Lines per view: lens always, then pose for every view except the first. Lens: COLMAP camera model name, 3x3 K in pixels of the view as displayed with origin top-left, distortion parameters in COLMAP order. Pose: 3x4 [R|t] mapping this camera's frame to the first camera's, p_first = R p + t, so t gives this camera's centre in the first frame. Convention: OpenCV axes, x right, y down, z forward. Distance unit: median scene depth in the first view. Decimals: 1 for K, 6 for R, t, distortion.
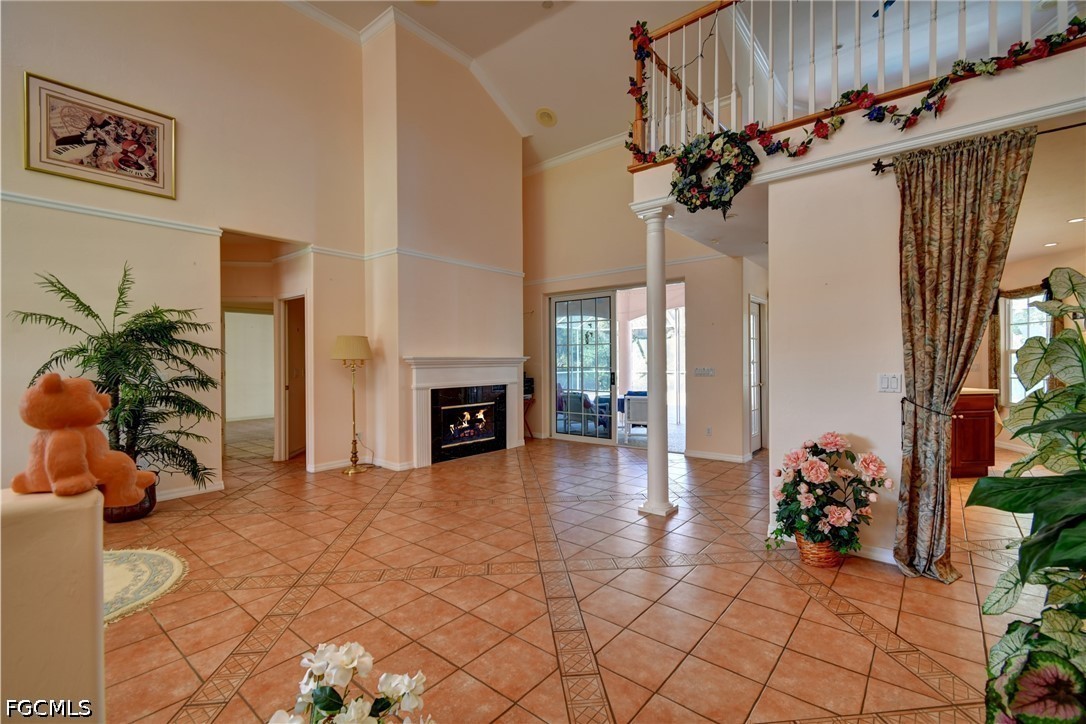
lens RADIAL K [[485.7, 0, 539.2], [0, 485.7, 362.7], [0, 0, 1]] dist [0.010725, -0.005163]
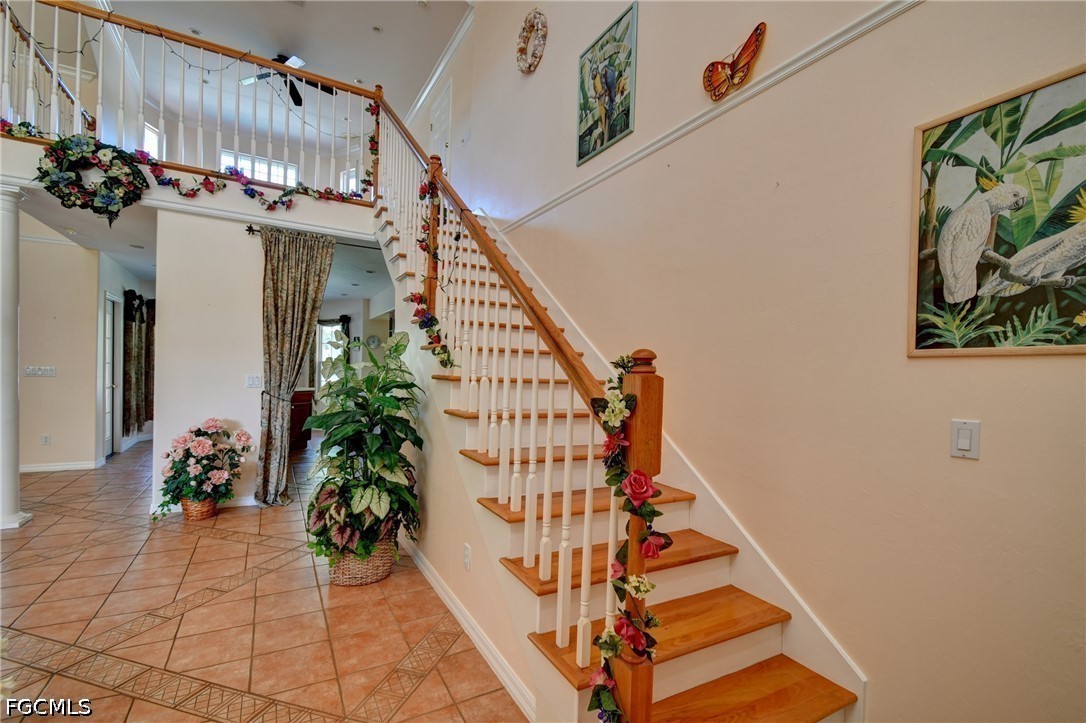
lens RADIAL K [[485.7, 0, 549.5], [0, 485.7, 381.3], [0, 0, 1]] dist [0.010725, -0.005163]
pose [[0.357189, 0.004043, 0.934023, -0.330903], [-0.029175, 0.999551, 0.006831, 0.006882], [-0.933576, -0.029690, 0.357146, -0.347057]]
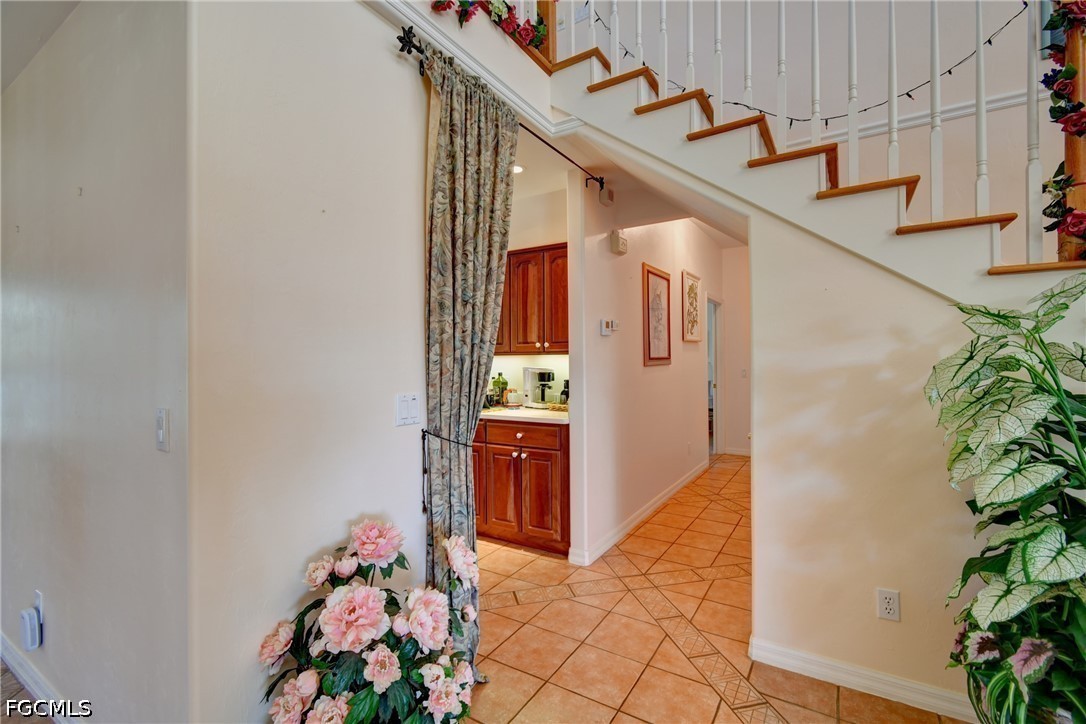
lens RADIAL K [[485.7, 0, 542.5], [0, 485.7, 358.4], [0, 0, 1]] dist [0.010725, -0.005163]
pose [[-0.143453, 0.012962, 0.989572, 0.104924], [0.008909, 0.999891, -0.011805, -0.012690], [-0.989617, 0.007122, -0.143553, 0.950353]]
